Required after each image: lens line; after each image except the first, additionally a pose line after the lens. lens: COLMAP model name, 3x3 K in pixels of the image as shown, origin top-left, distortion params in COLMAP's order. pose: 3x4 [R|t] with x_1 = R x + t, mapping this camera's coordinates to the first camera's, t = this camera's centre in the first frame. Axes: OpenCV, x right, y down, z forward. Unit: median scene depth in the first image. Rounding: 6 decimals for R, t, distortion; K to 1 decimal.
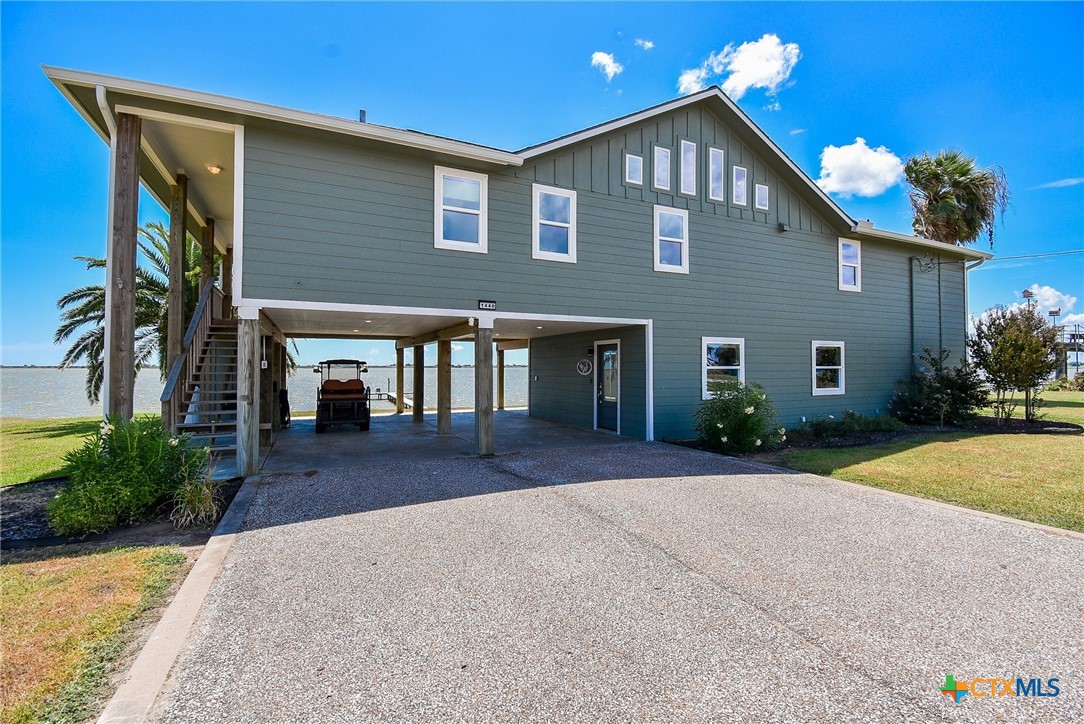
lens RADIAL K [[479.1, 0, 542.0], [0, 479.1, 356.9], [0, 0, 1]] dist [-0.003003, -0.000347]
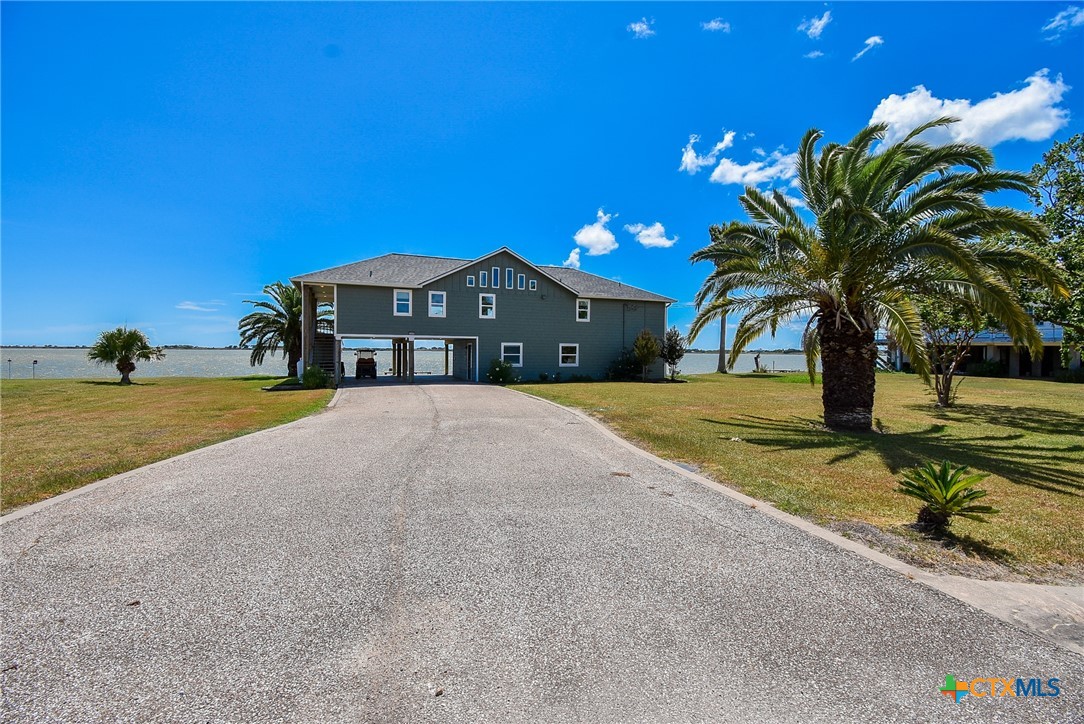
lens RADIAL K [[479.1, 0, 543.7], [0, 479.1, 364.0], [0, 0, 1]] dist [-0.003003, -0.000347]
pose [[0.998844, 0.008275, -0.047361, 0.598922], [-0.005844, 0.998670, 0.051231, -0.053100], [0.047722, -0.050895, 0.997563, -1.381030]]
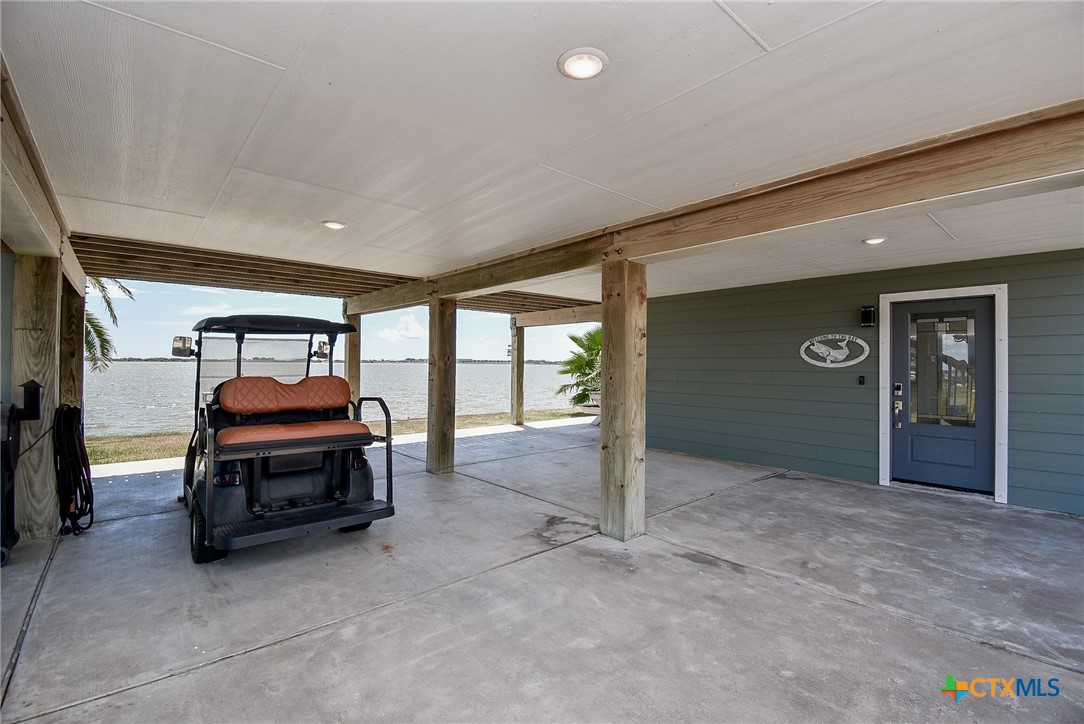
lens RADIAL K [[479.1, 0, 539.0], [0, 479.1, 364.0], [0, 0, 1]] dist [-0.003003, -0.000347]
pose [[0.967180, 0.006026, 0.254021, -0.328758], [-0.012560, 0.999630, 0.024108, 0.027697], [-0.253782, -0.026507, 0.966898, 0.636270]]
